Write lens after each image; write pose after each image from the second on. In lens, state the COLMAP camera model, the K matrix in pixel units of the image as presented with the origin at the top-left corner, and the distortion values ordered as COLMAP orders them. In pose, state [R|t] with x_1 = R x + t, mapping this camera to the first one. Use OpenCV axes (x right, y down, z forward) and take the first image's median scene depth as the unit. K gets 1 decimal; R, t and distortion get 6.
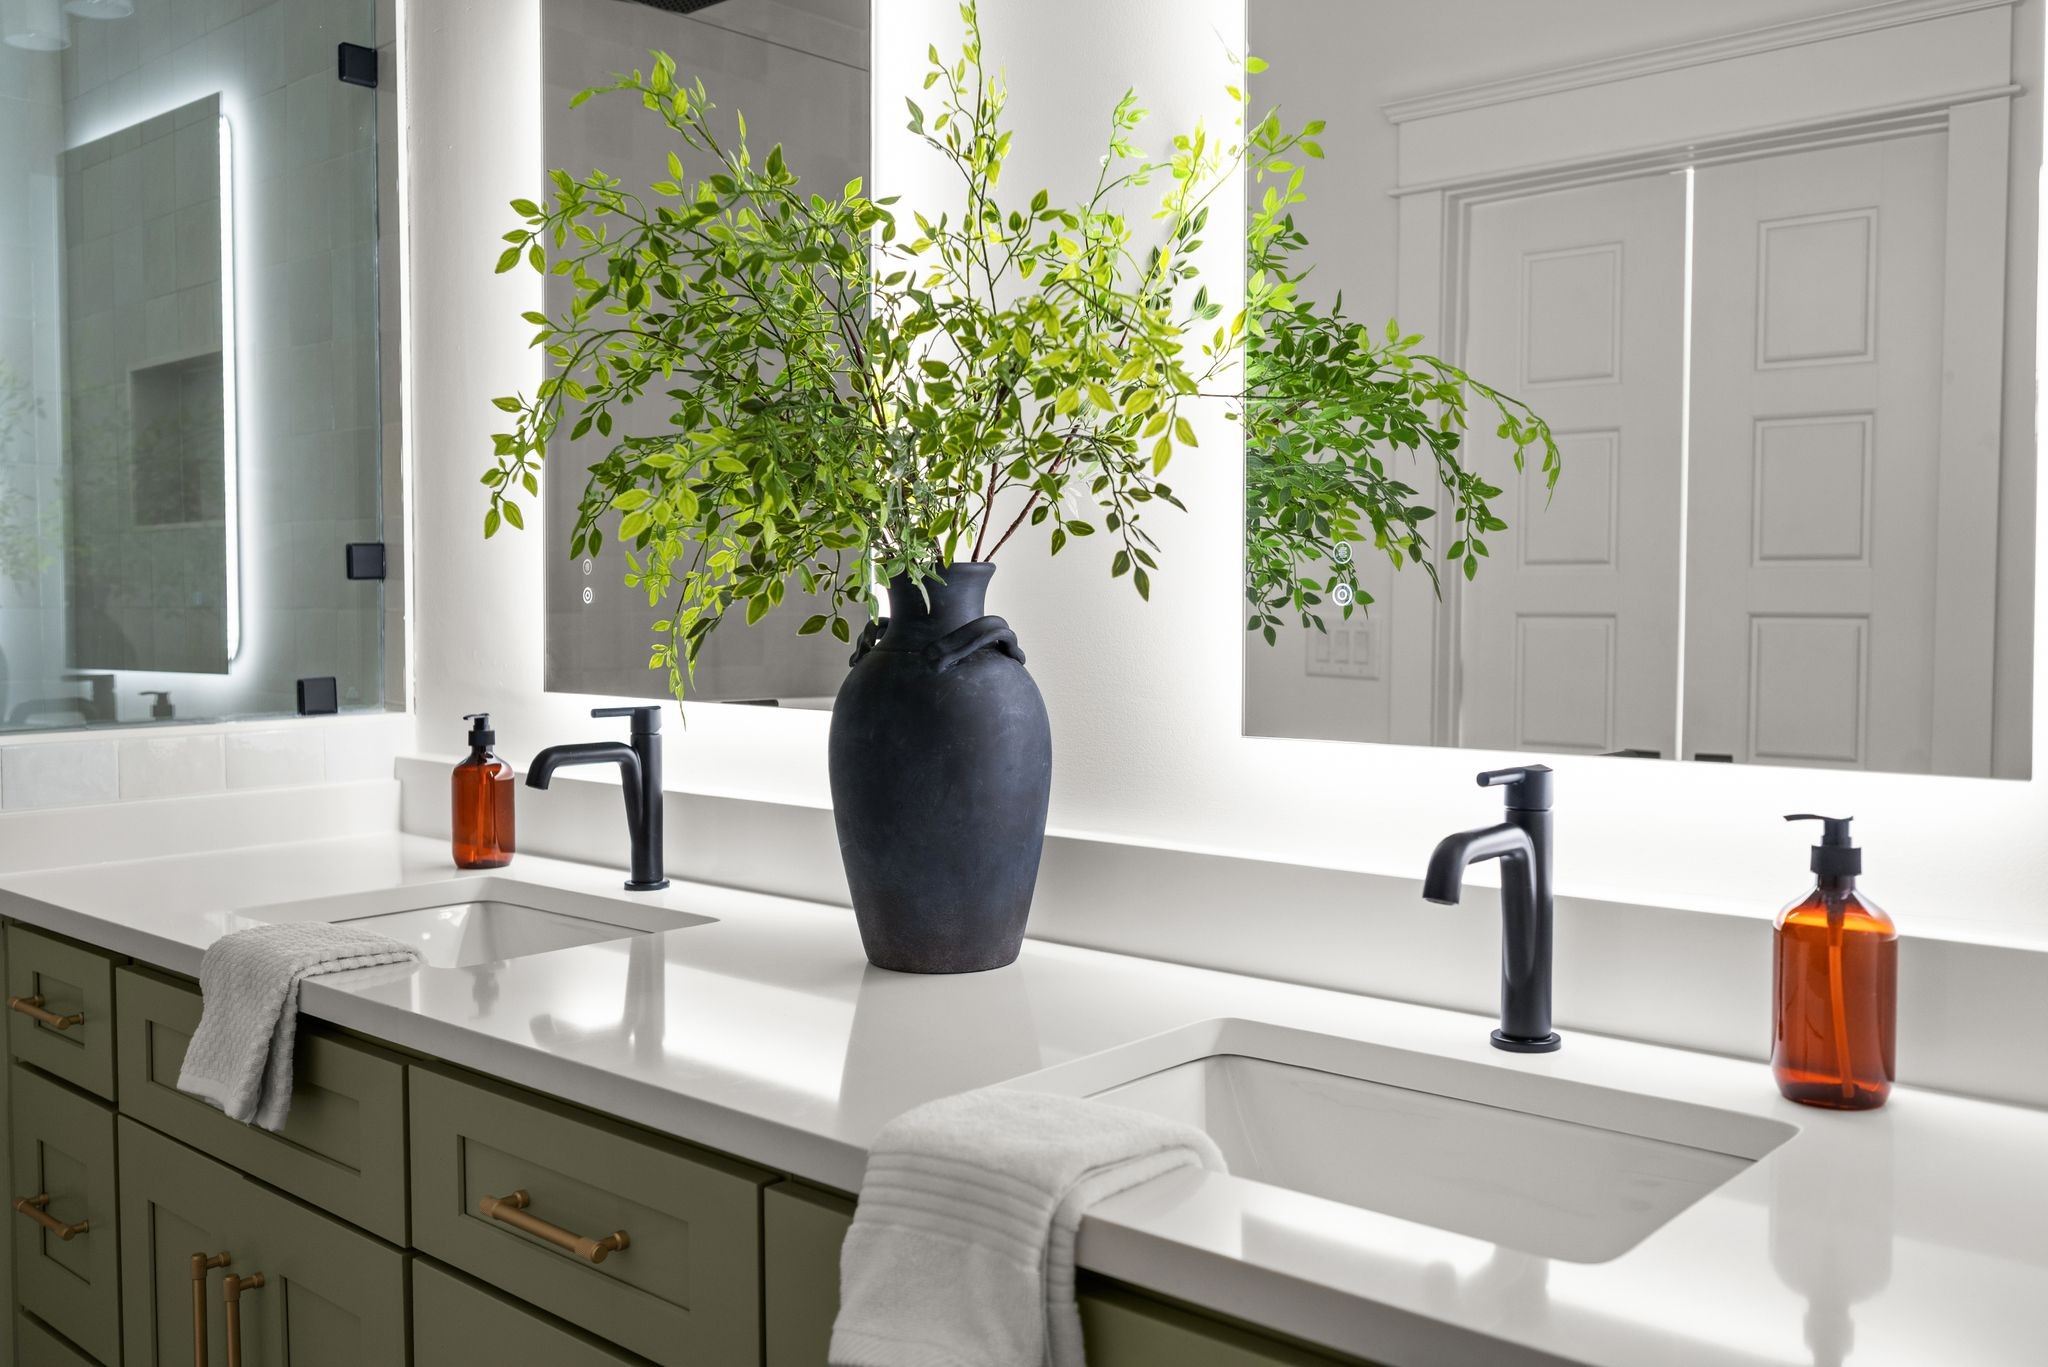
lens RADIAL K [[1804.8, 0, 1024.0], [0, 1804.8, 683.5], [0, 0, 1]] dist [-0.008926, -0.003285]
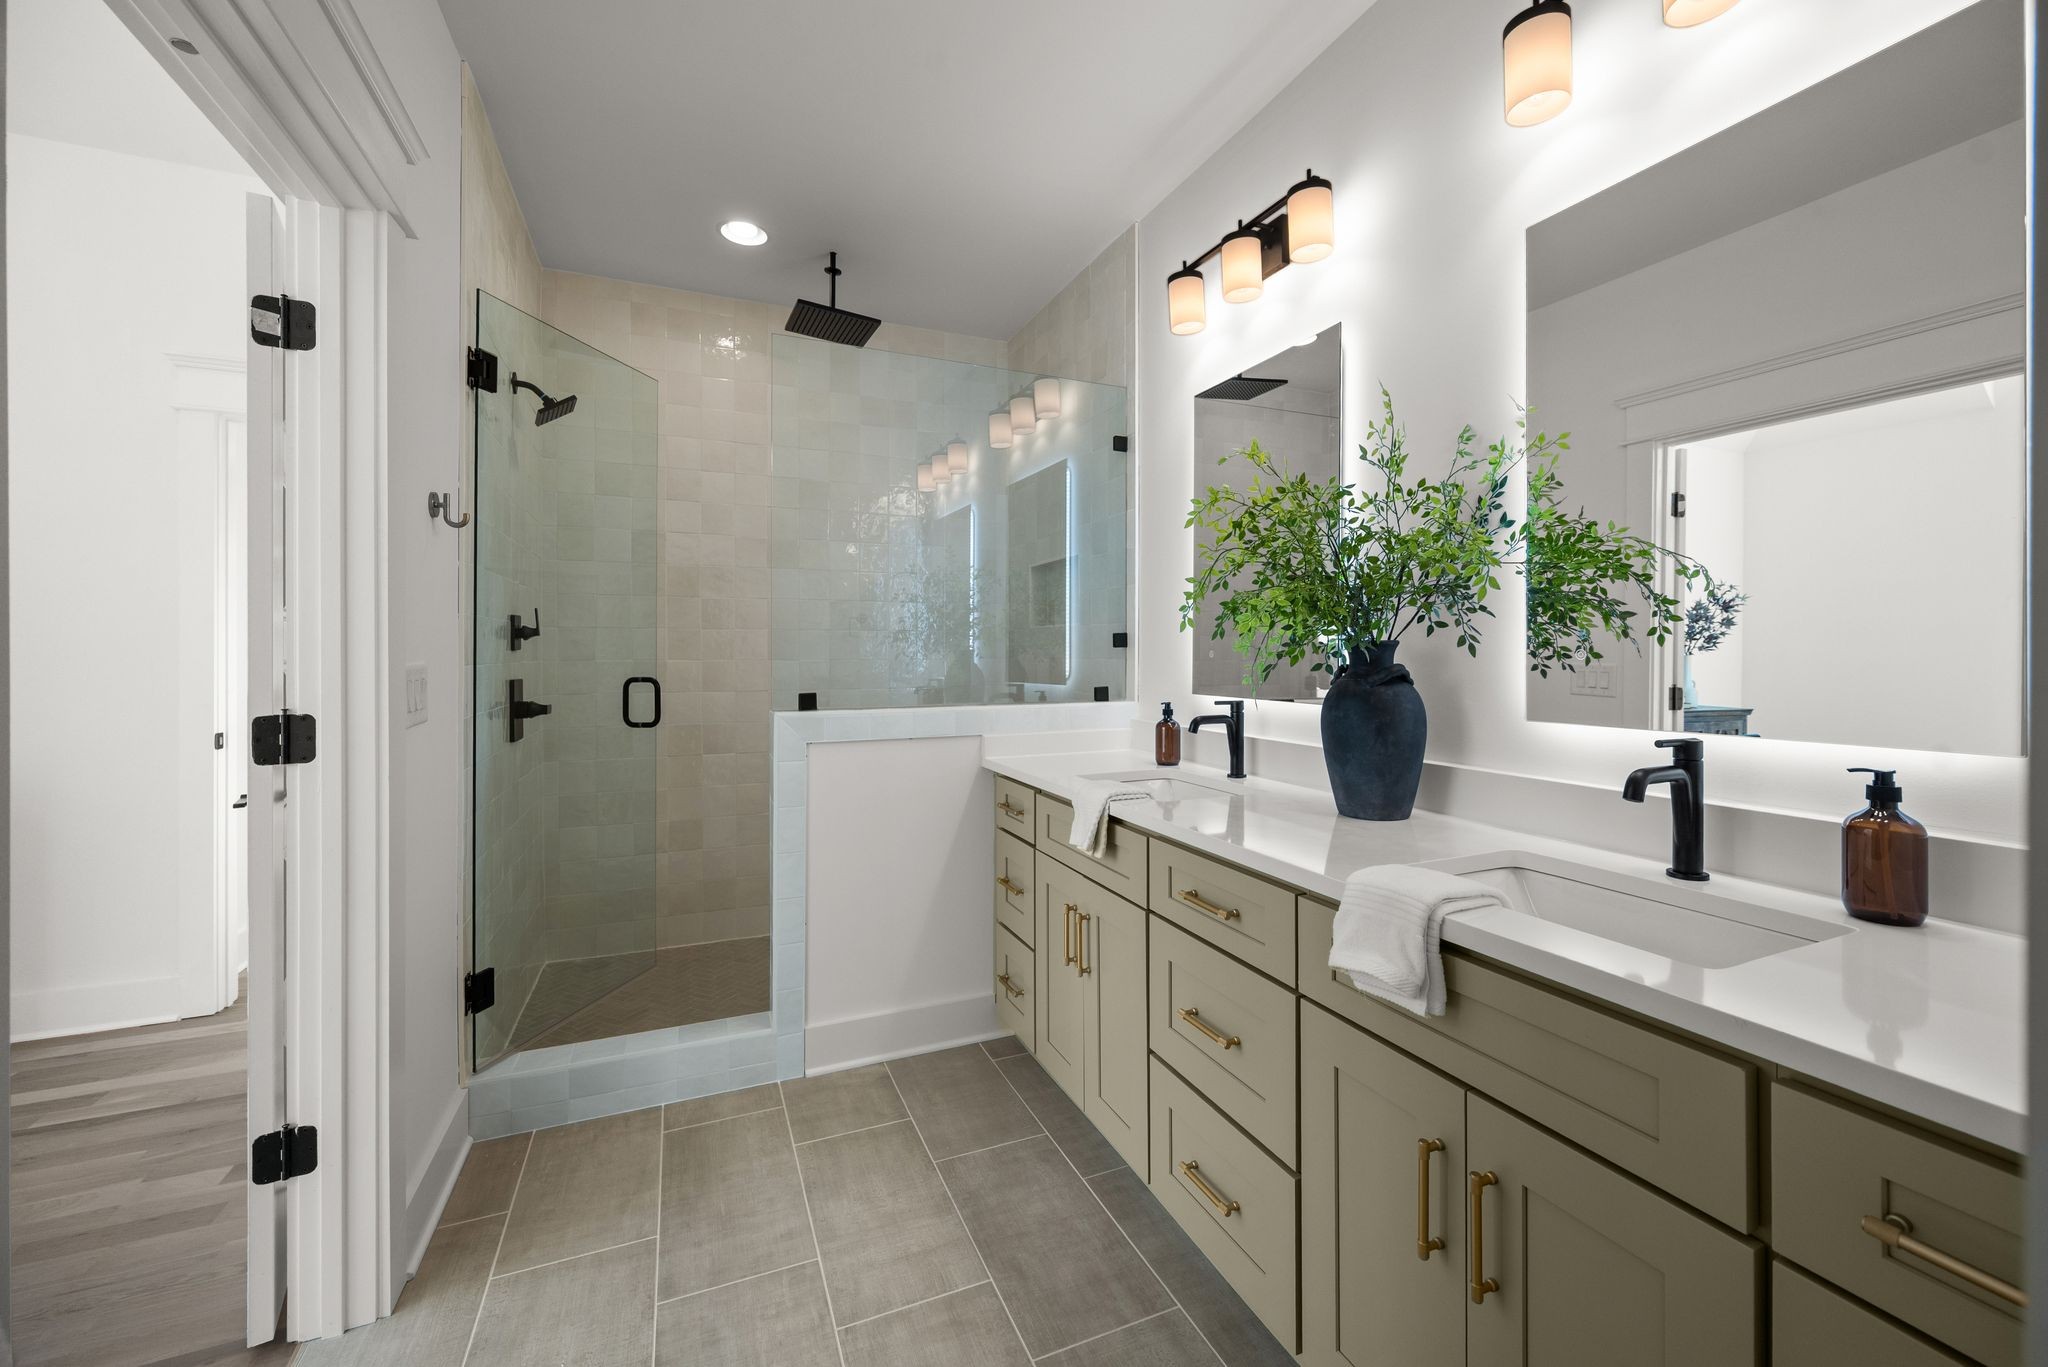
lens RADIAL K [[820.4, 0, 1026.2], [0, 820.4, 658.6], [0, 0, 1]] dist [0.000076, 0.000025]
pose [[0.906623, 0.001718, -0.421939, -0.006099], [-0.019268, 0.999117, -0.037333, 0.003836], [0.421502, 0.041977, 0.905855, -0.133887]]
